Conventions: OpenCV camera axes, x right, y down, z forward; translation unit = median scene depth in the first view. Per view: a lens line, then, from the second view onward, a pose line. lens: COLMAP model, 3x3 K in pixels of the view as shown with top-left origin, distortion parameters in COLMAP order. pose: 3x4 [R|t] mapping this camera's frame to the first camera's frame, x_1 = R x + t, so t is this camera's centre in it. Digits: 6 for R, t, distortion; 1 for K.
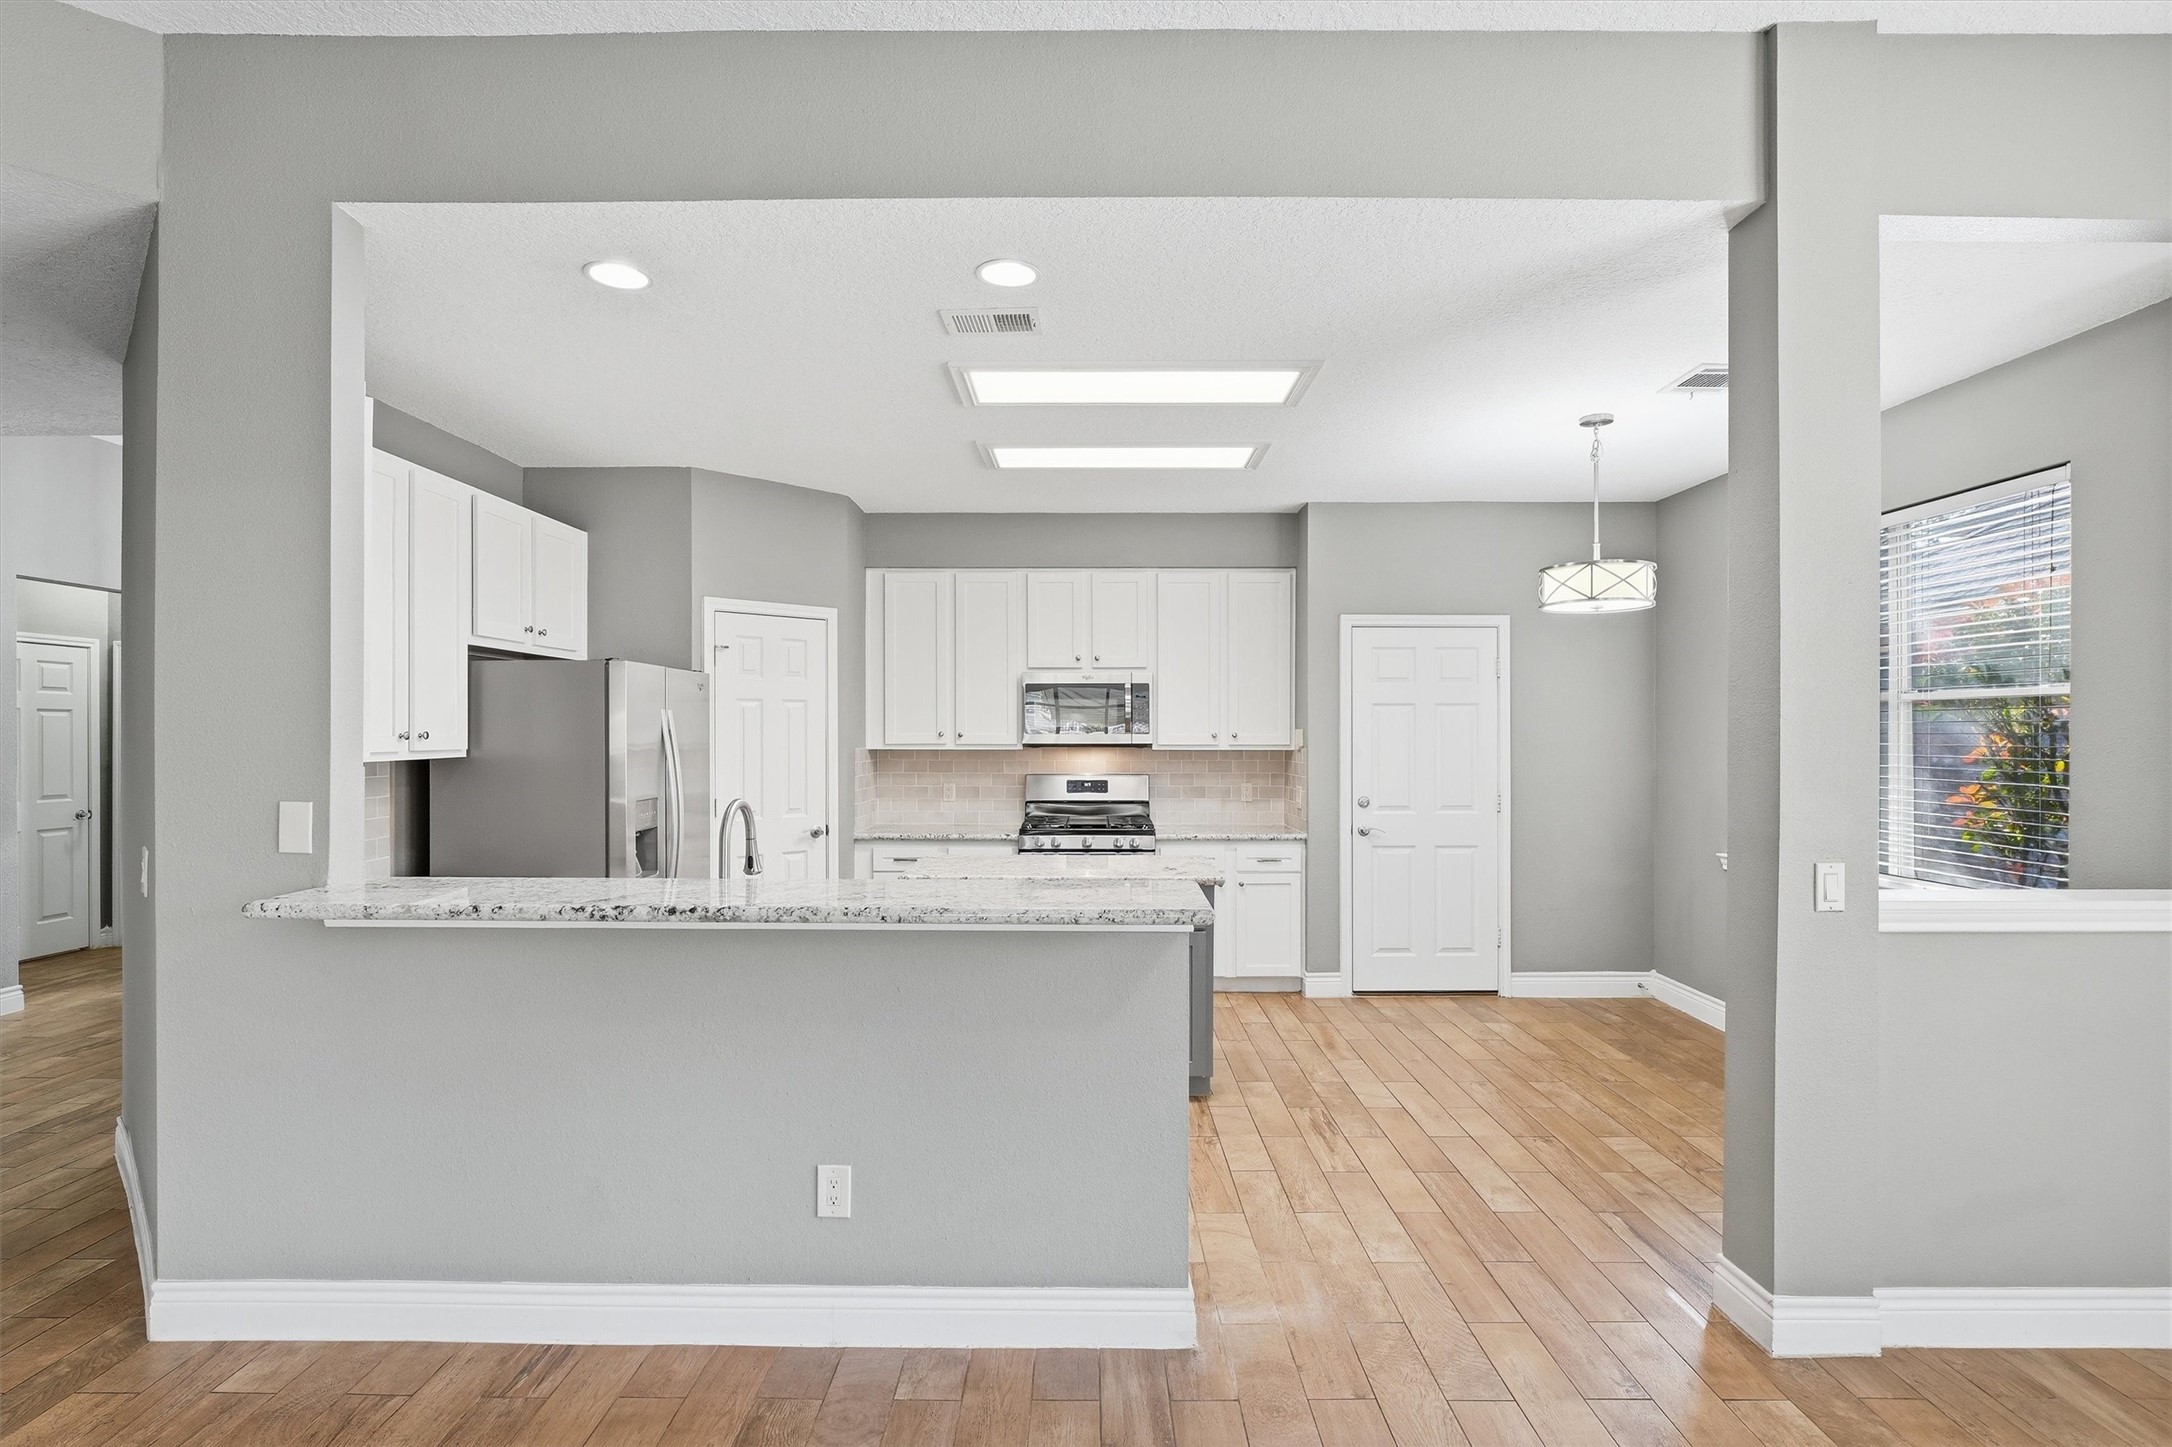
lens RADIAL K [[1053.1, 0, 1085.2], [0, 1053.1, 739.2], [0, 0, 1]] dist [-0.003924, 0.000528]
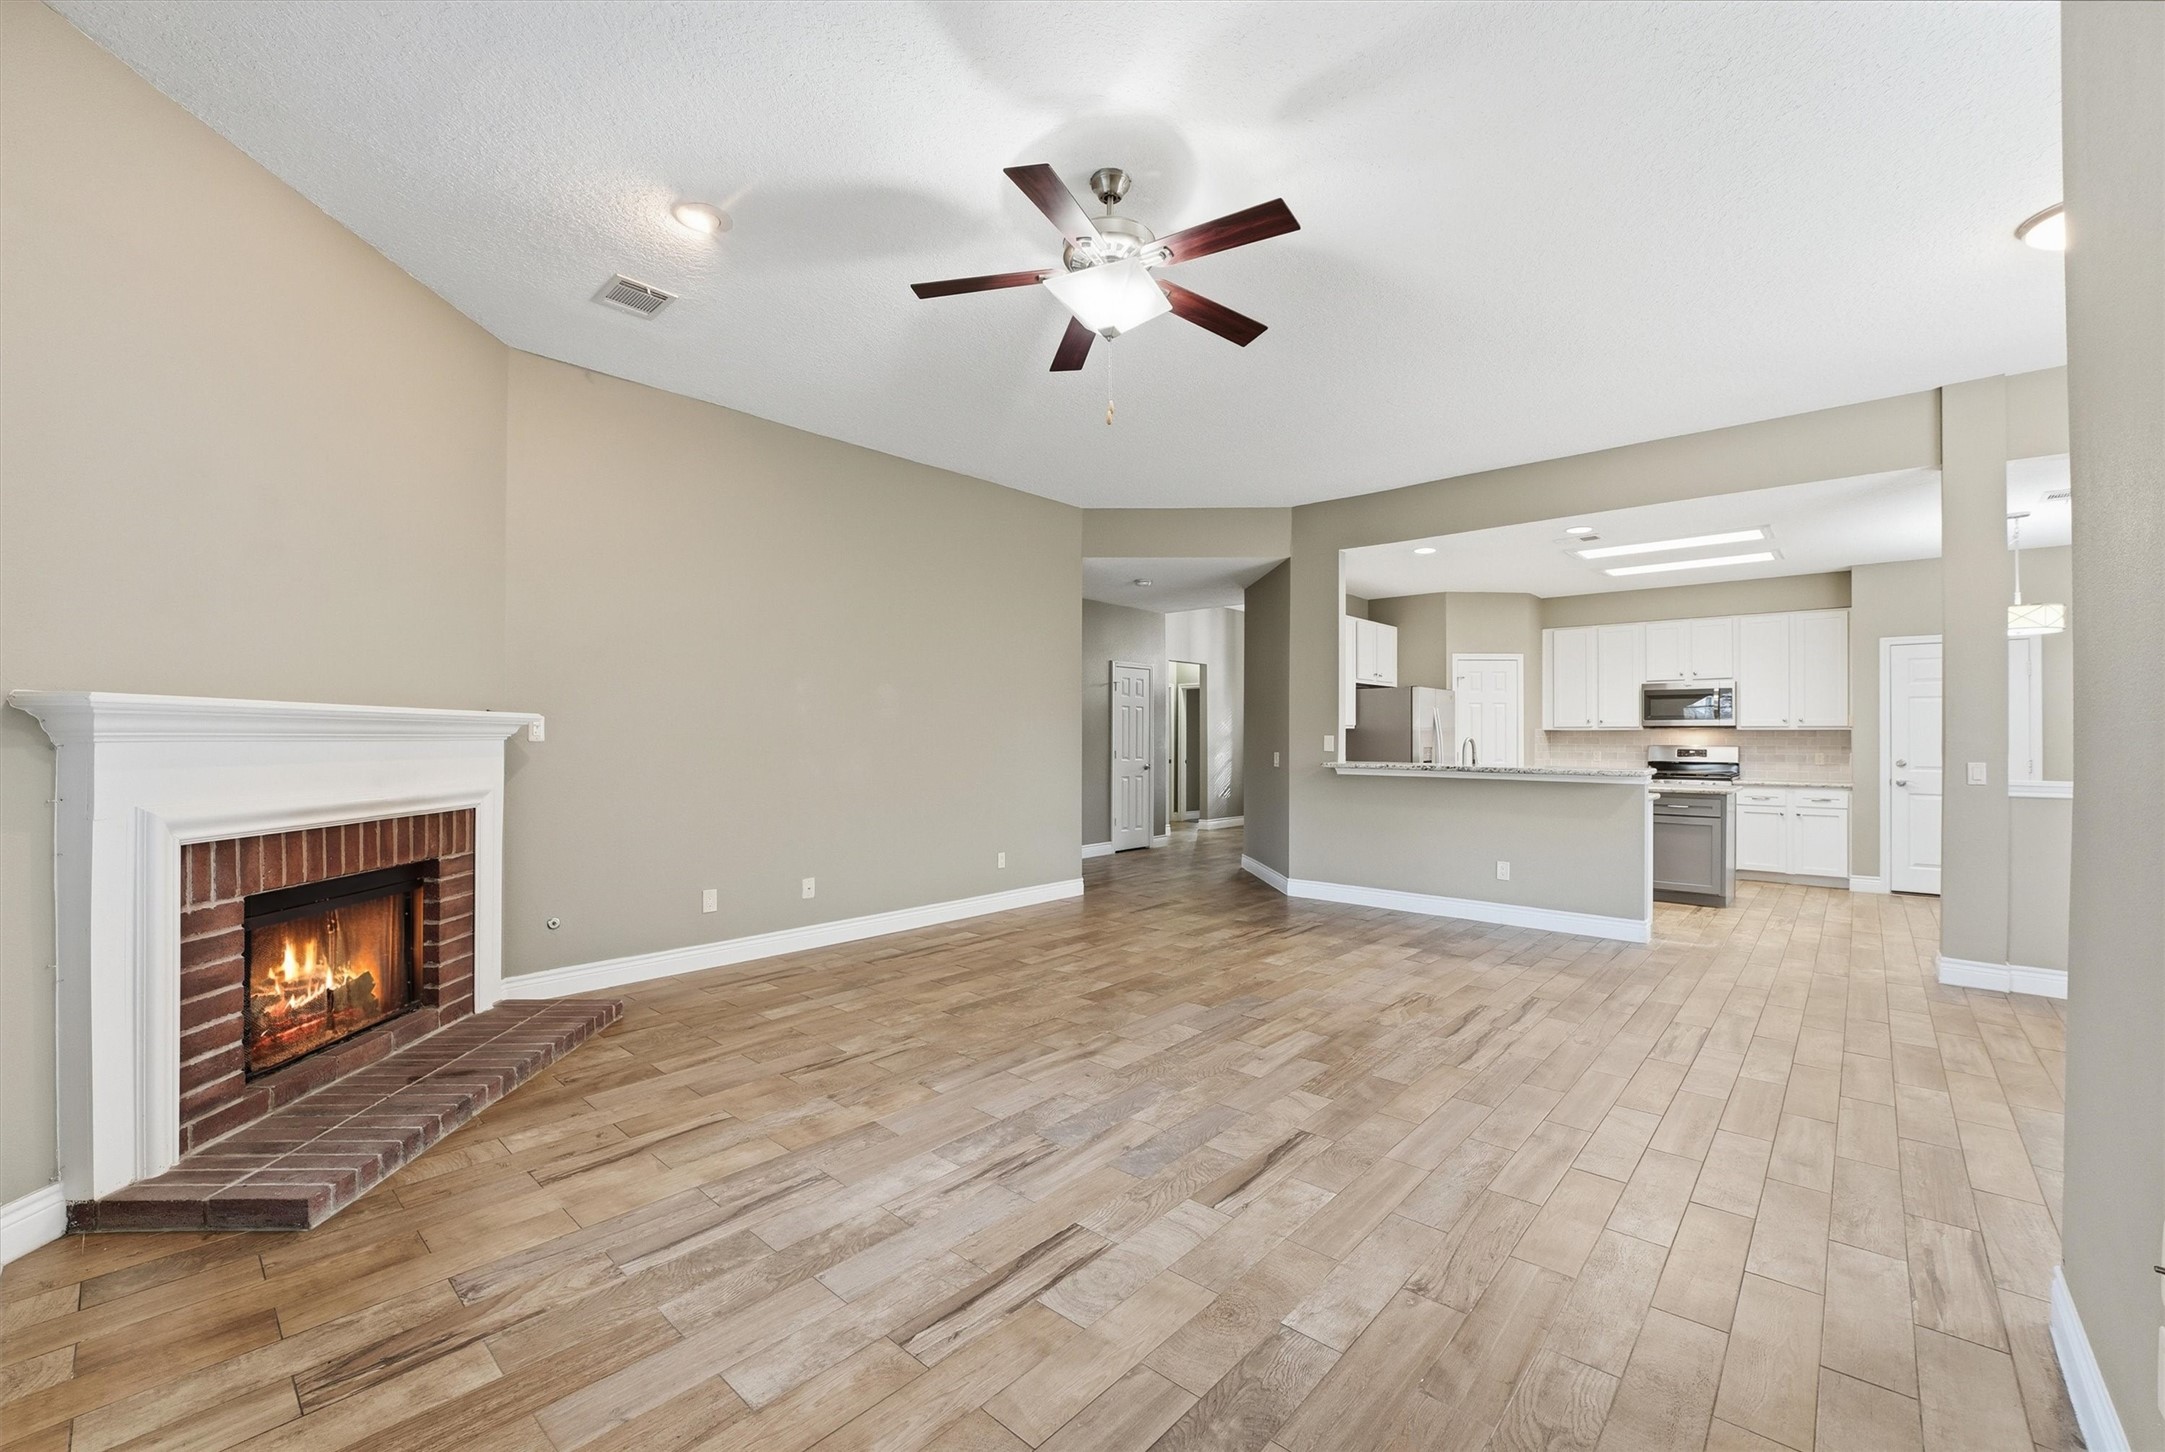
lens RADIAL K [[887.3, 0, 1087.6], [0, 887.3, 729.8], [0, 0, 1]] dist [-0.028472, 0.002353]
pose [[0.747129, -0.003978, -0.664667, 0.220108], [-0.006168, 0.999898, -0.012918, 0.035387], [0.664651, 0.013751, 0.747028, -0.665782]]
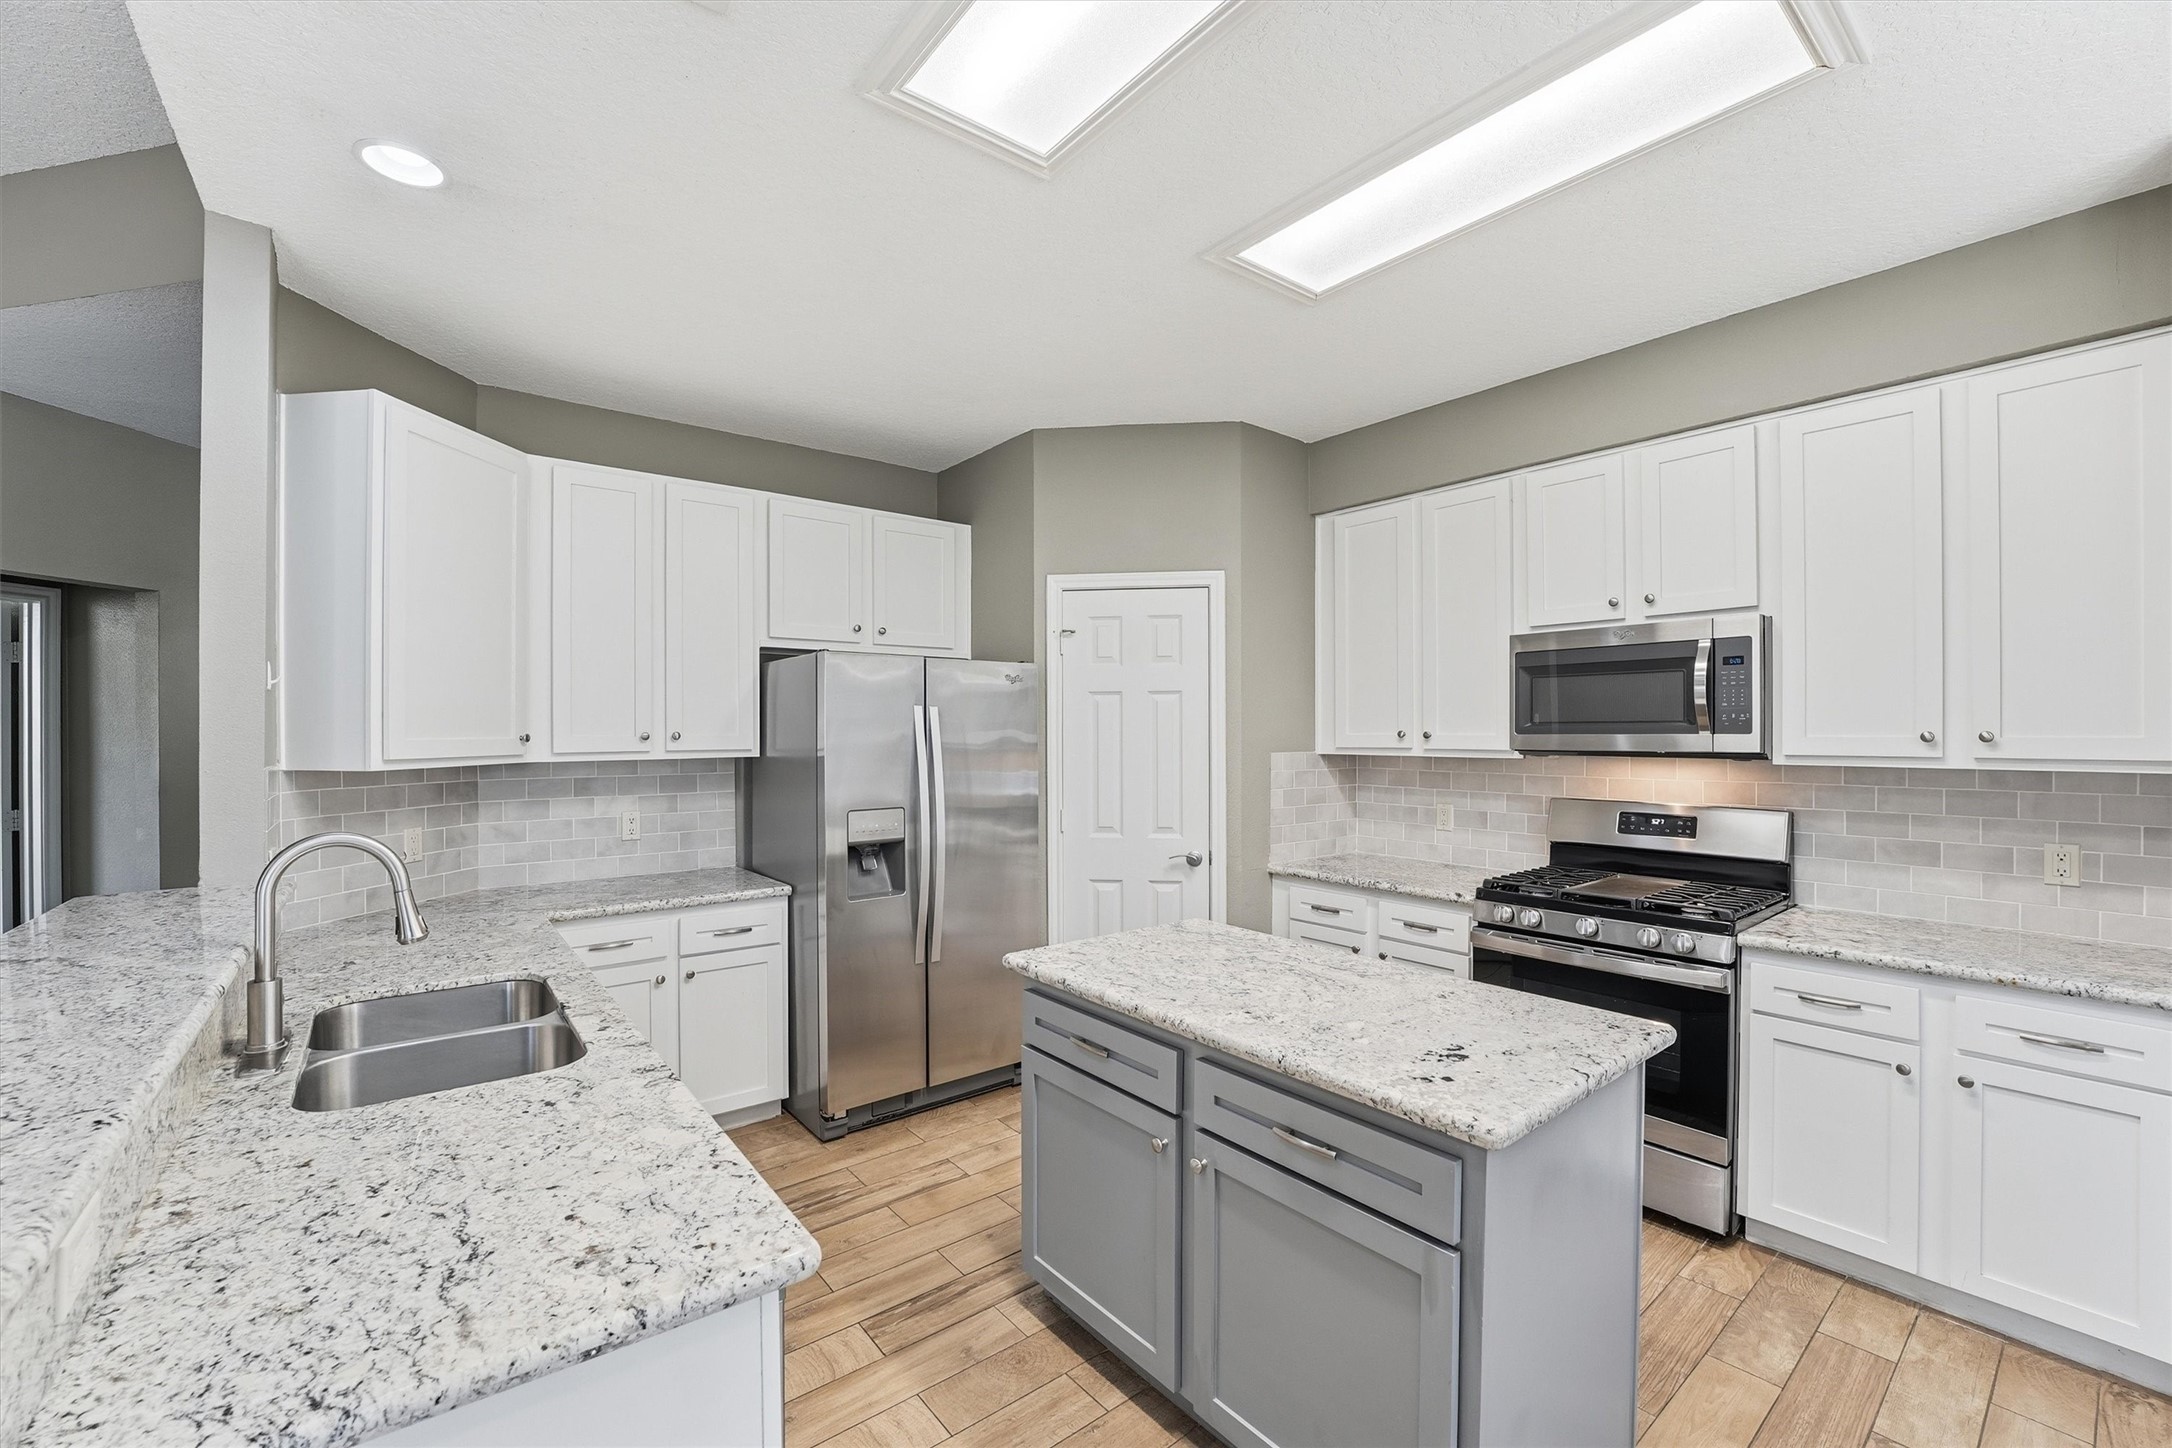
lens RADIAL K [[890.2, 0, 1087.5], [0, 890.2, 728.0], [0, 0, 1]] dist [-0.028472, 0.002353]
pose [[0.629811, -0.003395, -0.776741, 0.196926], [-0.003245, 0.999970, -0.007001, -0.004186], [0.776742, 0.006930, 0.629781, 0.495279]]
